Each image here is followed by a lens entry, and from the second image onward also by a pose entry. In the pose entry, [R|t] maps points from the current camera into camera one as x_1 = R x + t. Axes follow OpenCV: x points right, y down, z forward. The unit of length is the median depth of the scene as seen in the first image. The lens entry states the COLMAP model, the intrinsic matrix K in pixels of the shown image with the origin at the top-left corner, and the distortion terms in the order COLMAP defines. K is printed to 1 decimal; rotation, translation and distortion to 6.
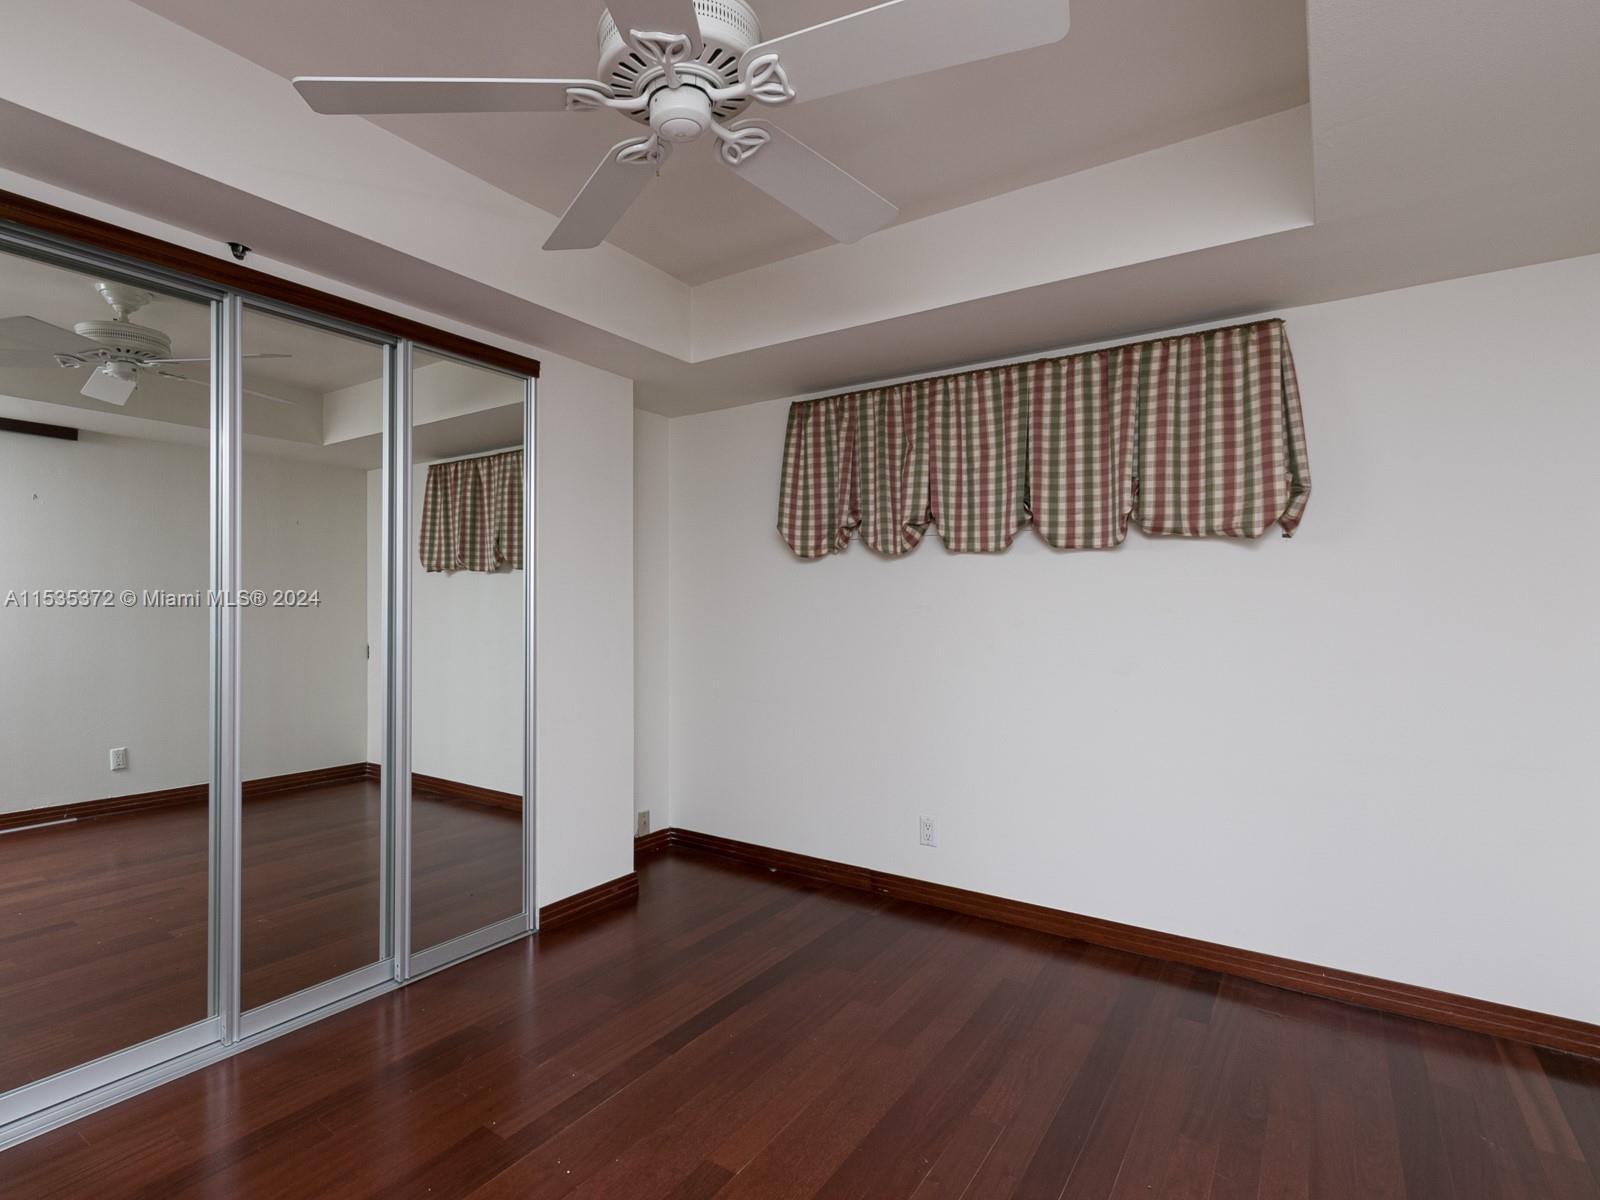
lens RADIAL K [[794.7, 0, 806.4], [0, 794.7, 602.1], [0, 0, 1]] dist [0.000394, -0.000593]
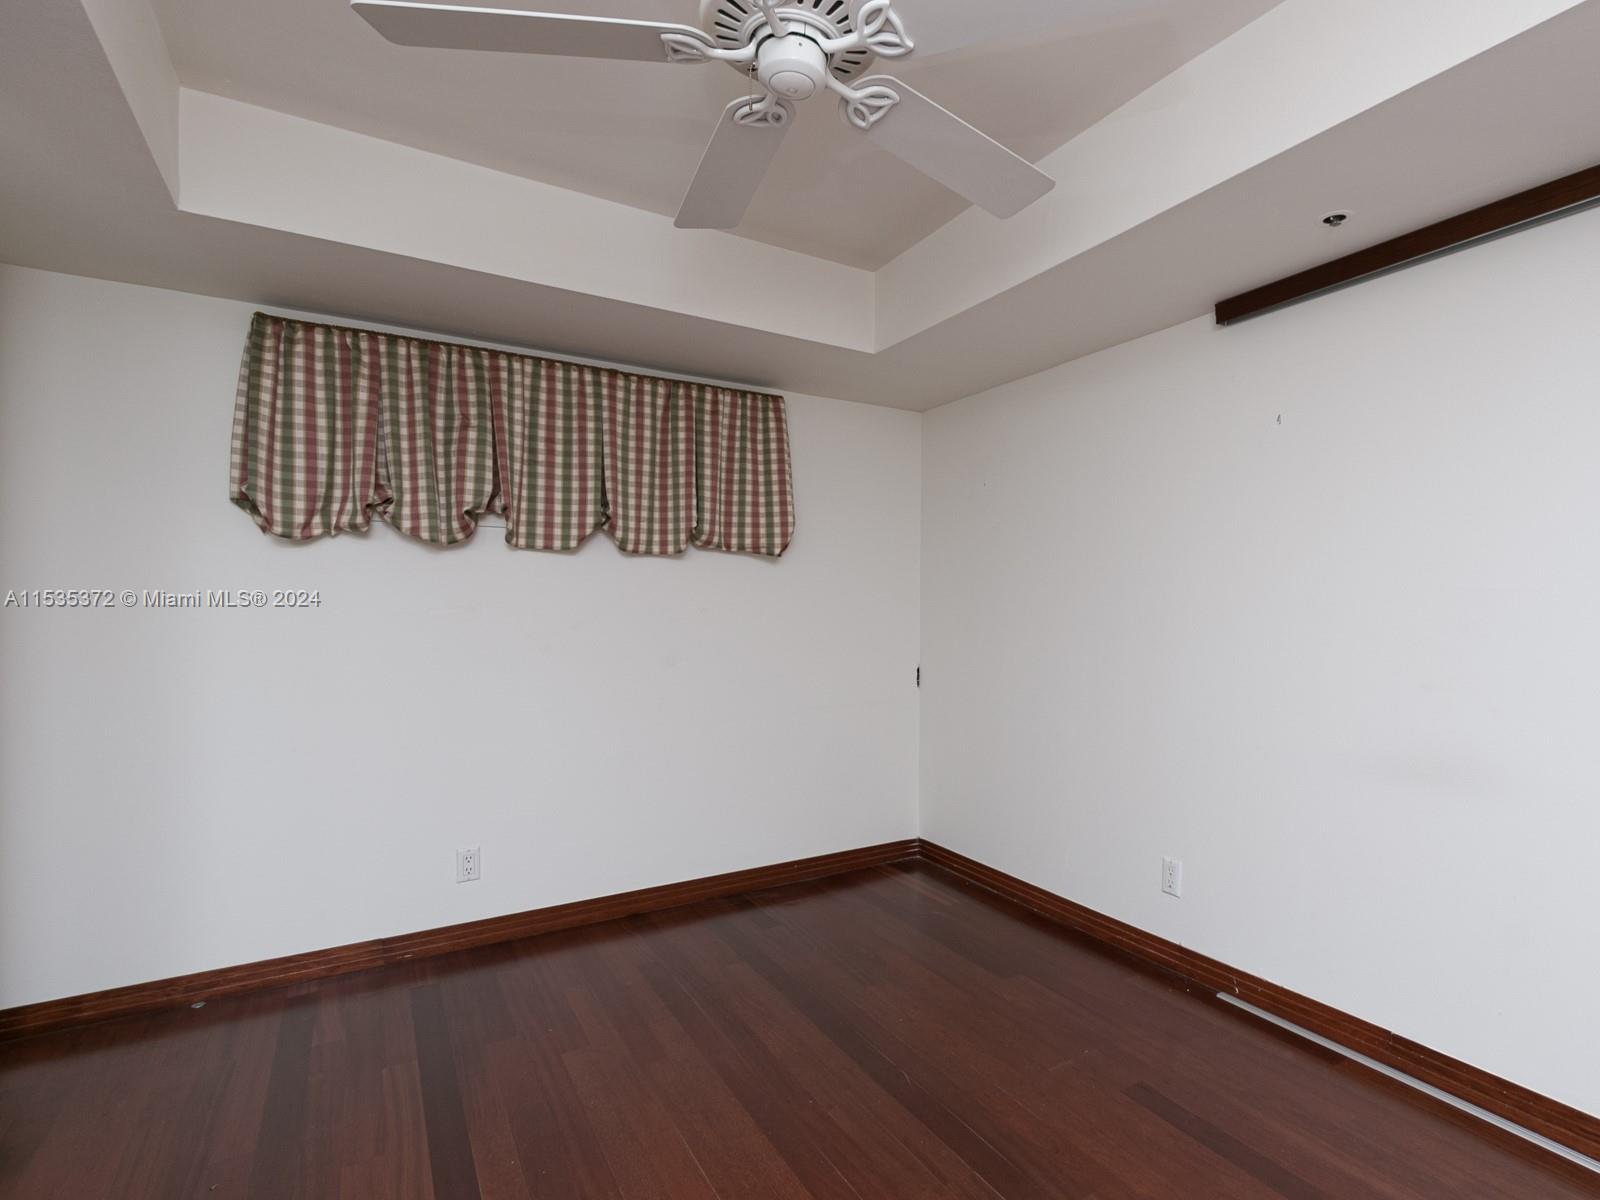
lens RADIAL K [[794.7, 0, 806.4], [0, 794.7, 602.1], [0, 0, 1]] dist [0.000394, -0.000593]
pose [[0.420031, 0.002875, 0.907505, -0.541860], [-0.007997, 0.999968, 0.000534, -0.003506], [-0.907475, -0.007482, 0.420040, 0.331758]]
